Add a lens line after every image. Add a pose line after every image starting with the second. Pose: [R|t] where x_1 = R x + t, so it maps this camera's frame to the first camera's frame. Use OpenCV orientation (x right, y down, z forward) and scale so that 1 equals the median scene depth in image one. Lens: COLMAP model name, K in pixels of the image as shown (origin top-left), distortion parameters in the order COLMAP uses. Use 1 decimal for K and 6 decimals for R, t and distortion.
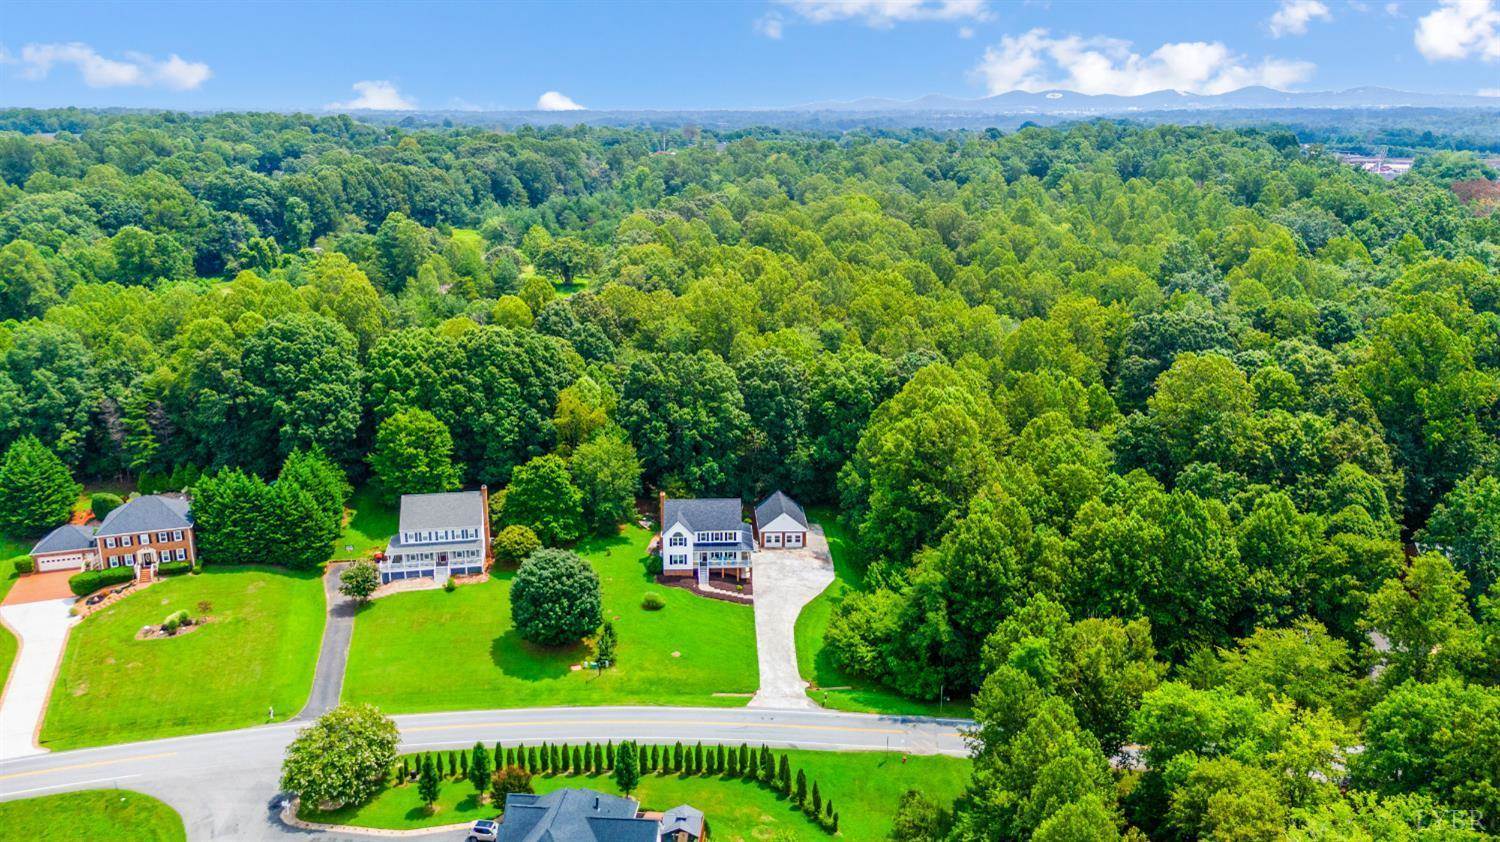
lens RADIAL K [[1101.0, 0, 750.0], [0, 1101.0, 421.0], [0, 0, 1]] dist [0.074054, -0.072763]
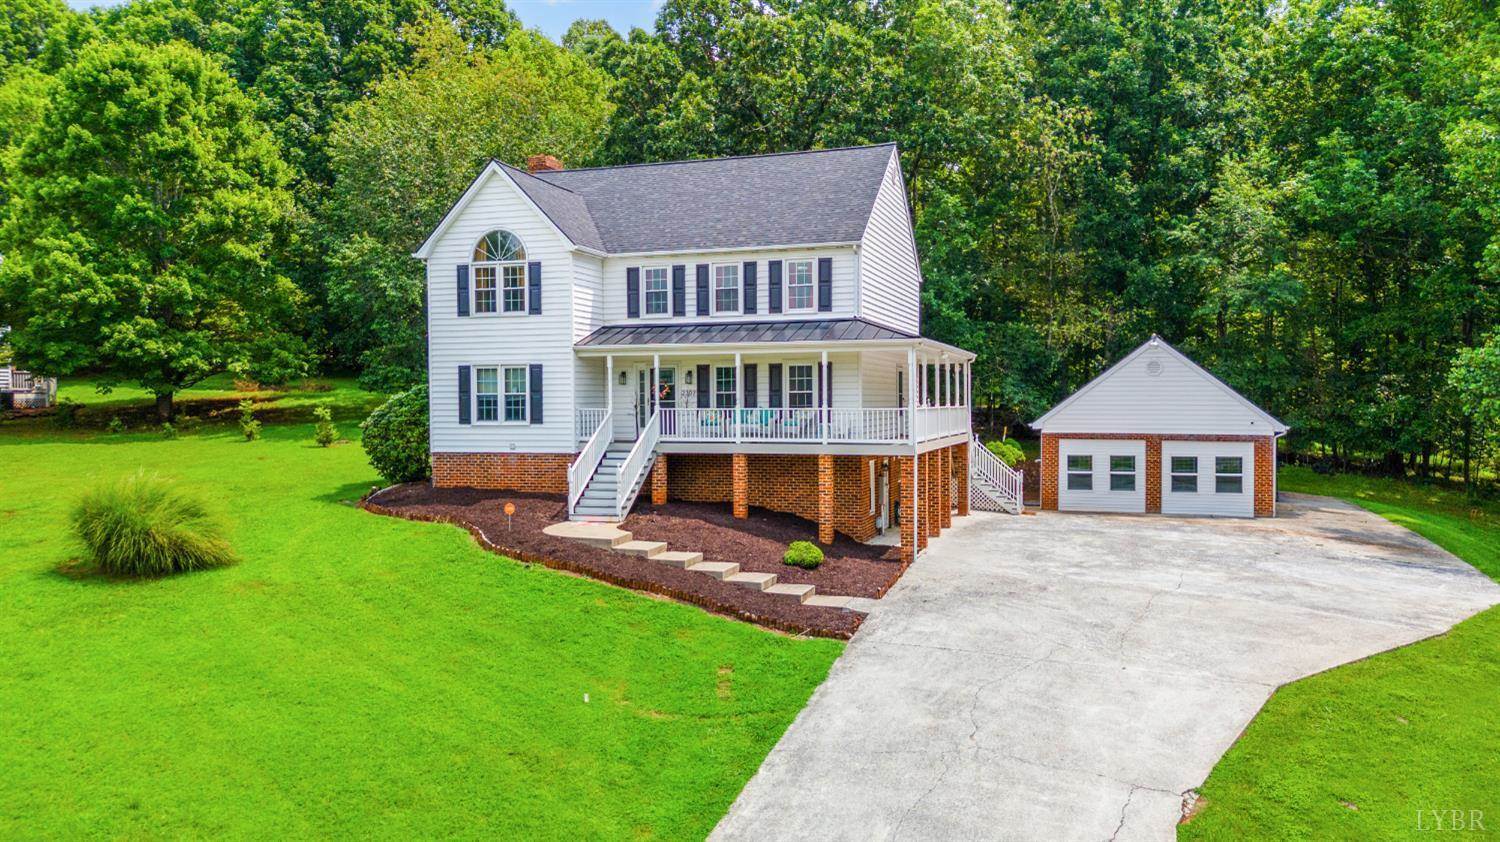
lens RADIAL K [[1101.0, 0, 750.0], [0, 1101.0, 421.0], [0, 0, 1]] dist [0.074054, -0.072763]
pose [[0.932537, -0.005779, -0.361028, 0.038381], [-0.086486, 0.967191, -0.238875, 0.169212], [0.350564, 0.253984, 0.901442, 0.849682]]
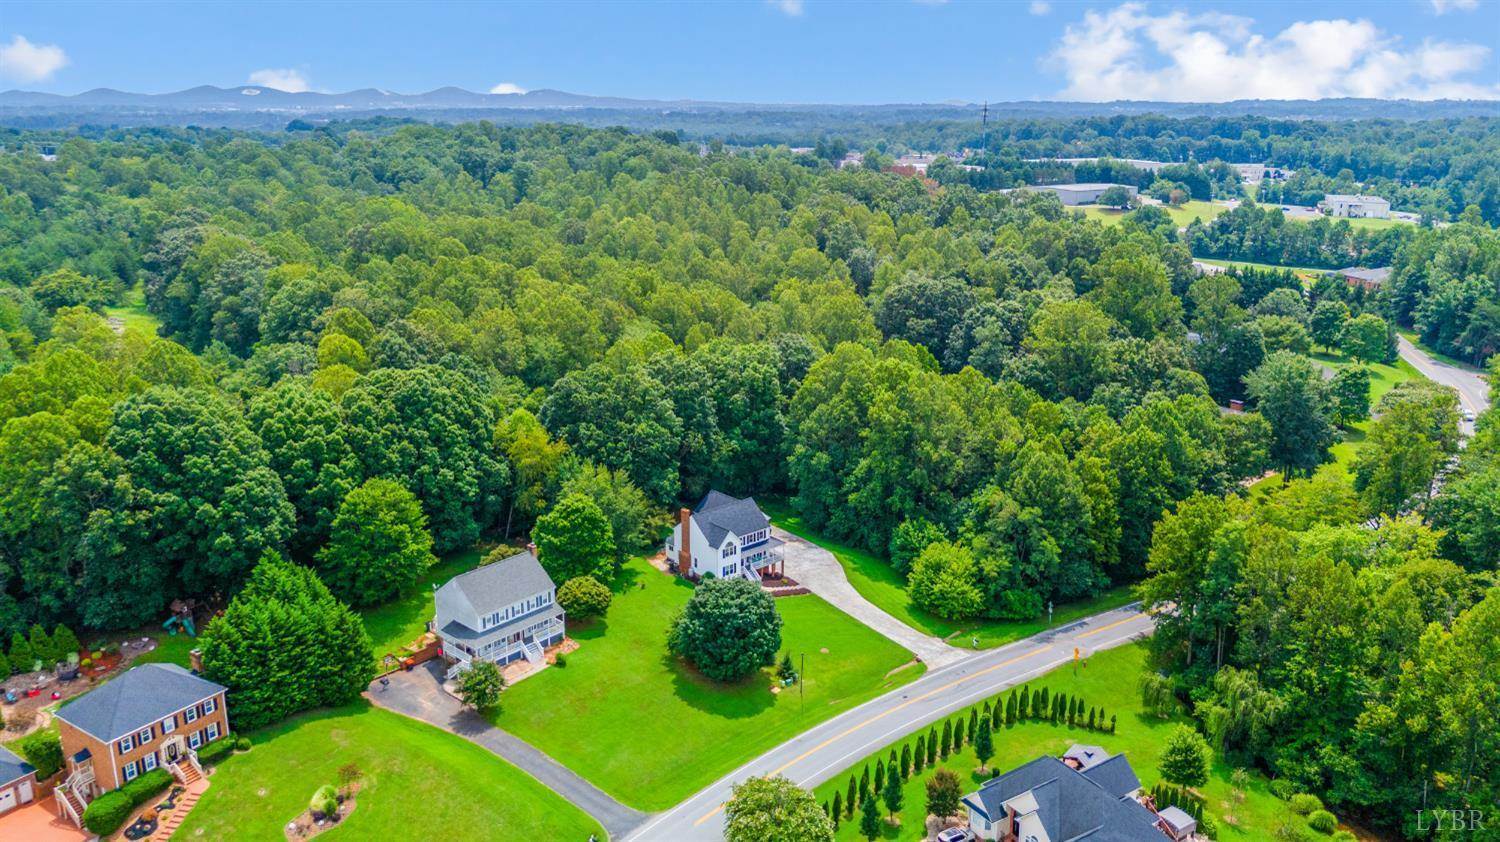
lens RADIAL K [[1101.0, 0, 750.0], [0, 1101.0, 421.0], [0, 0, 1]] dist [0.074054, -0.072763]
pose [[0.783350, -0.170765, 0.597664, -0.611293], [0.169972, 0.983723, 0.058290, -0.058091], [-0.597890, 0.055925, 0.799625, 0.198545]]
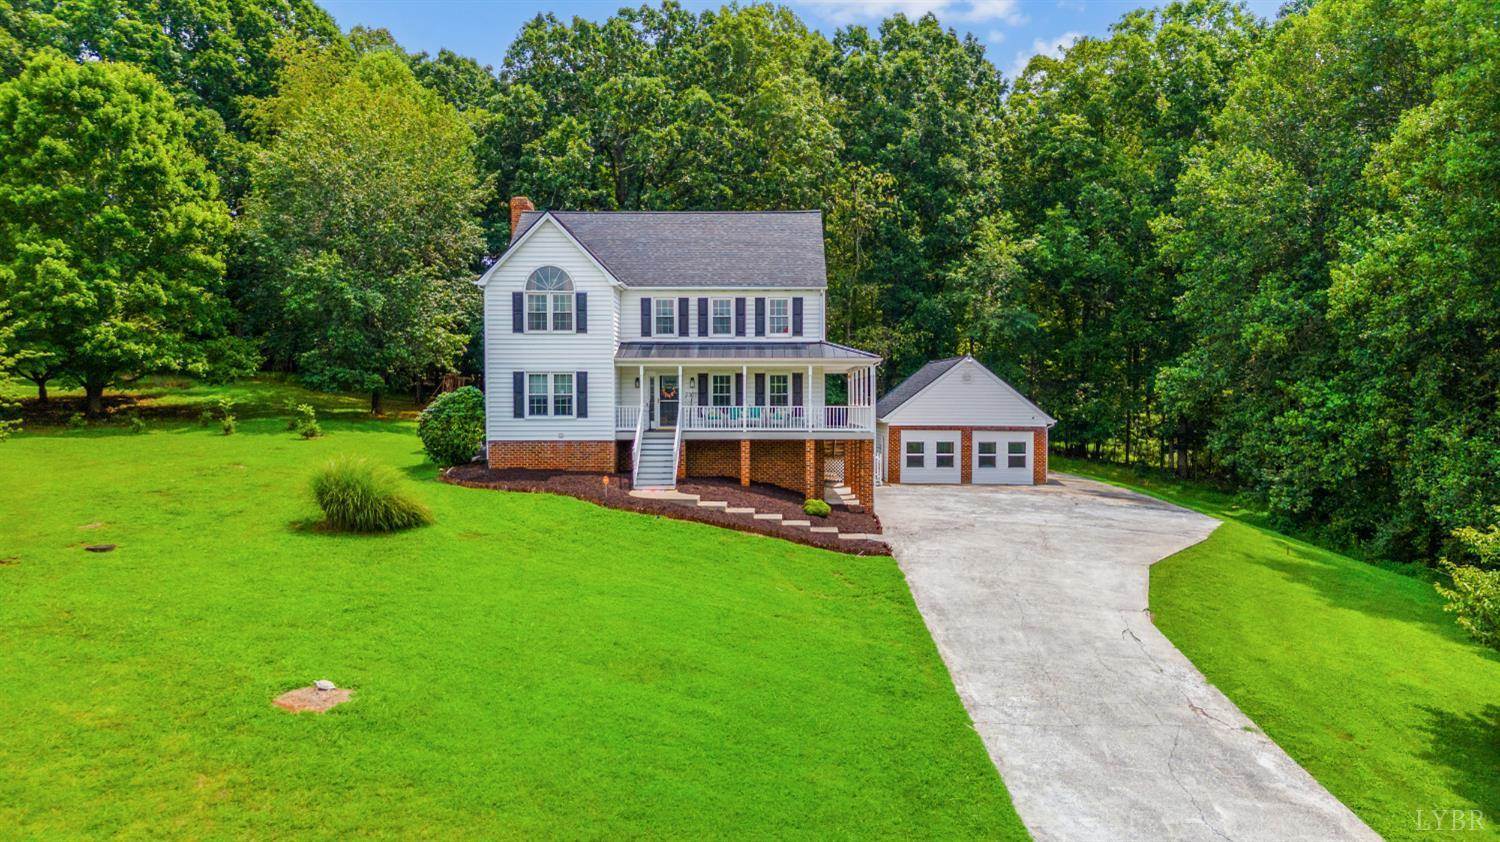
lens RADIAL K [[1101.0, 0, 750.0], [0, 1101.0, 421.0], [0, 0, 1]] dist [0.074054, -0.072763]
pose [[0.998001, -0.006440, -0.062876, -0.008884], [-0.009688, 0.967456, -0.252855, 0.188483], [0.062458, 0.252959, 0.965459, 0.778837]]
